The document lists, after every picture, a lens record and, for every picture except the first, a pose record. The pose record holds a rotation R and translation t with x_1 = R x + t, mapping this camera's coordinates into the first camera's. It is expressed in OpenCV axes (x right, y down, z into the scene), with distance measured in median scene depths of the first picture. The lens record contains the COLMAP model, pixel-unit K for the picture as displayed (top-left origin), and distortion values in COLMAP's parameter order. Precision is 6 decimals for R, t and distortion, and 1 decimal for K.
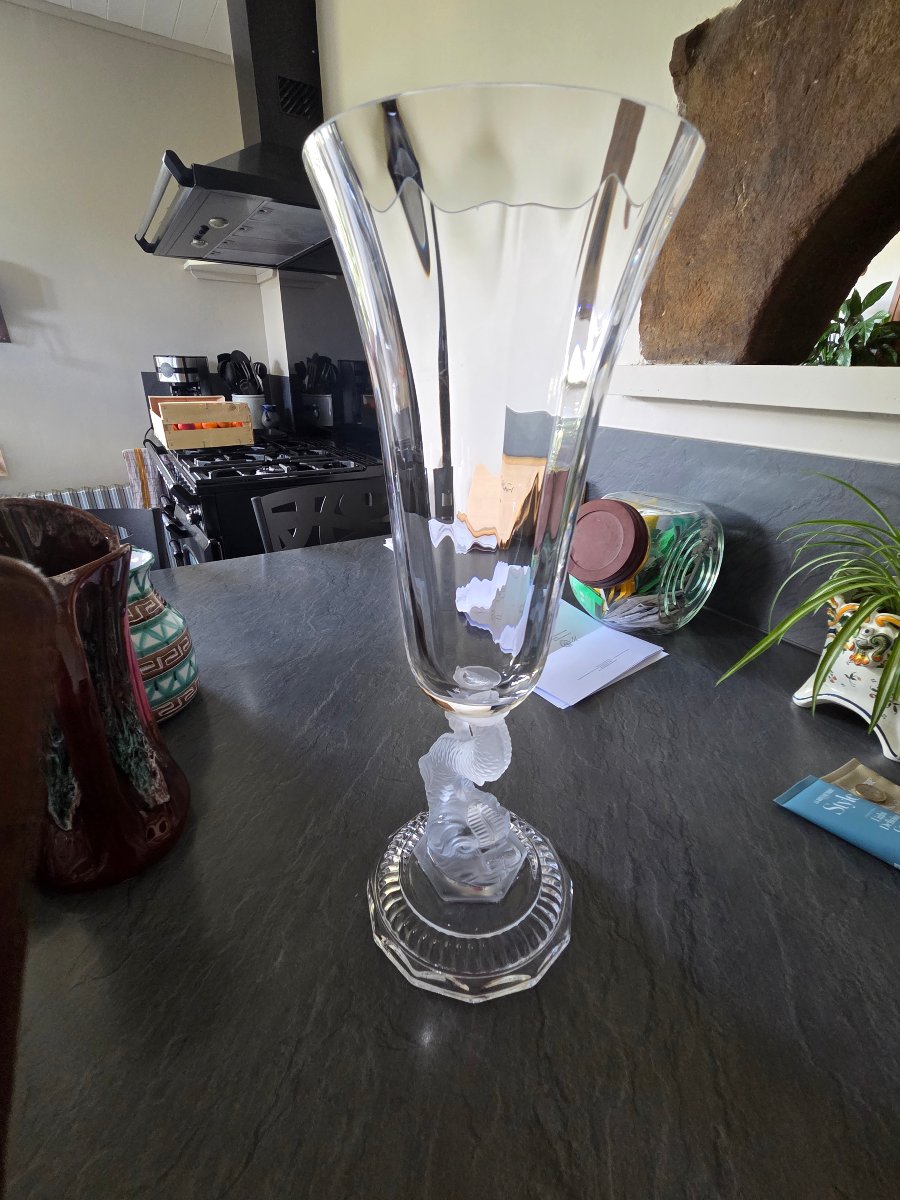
lens RADIAL K [[529.1, 0, 450.0], [0, 529.1, 600.0], [0, 0, 1]] dist [0.002047, 0.000318]
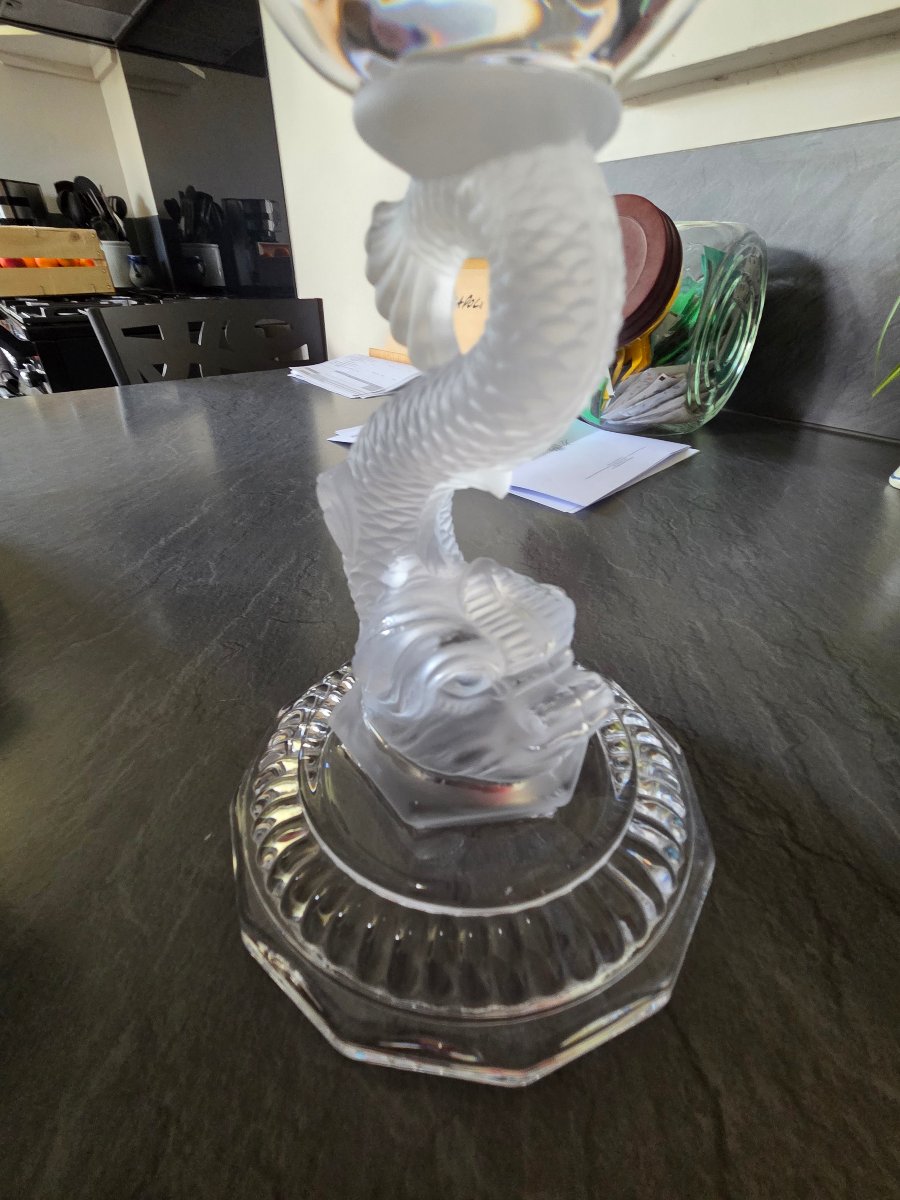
lens RADIAL K [[529.1, 0, 450.0], [0, 529.1, 600.0], [0, 0, 1]] dist [0.002047, 0.000318]
pose [[0.991282, -0.080472, 0.104329, -0.007535], [0.064382, 0.986688, 0.149337, 0.220386], [-0.114958, -0.141318, 0.983267, 0.406025]]
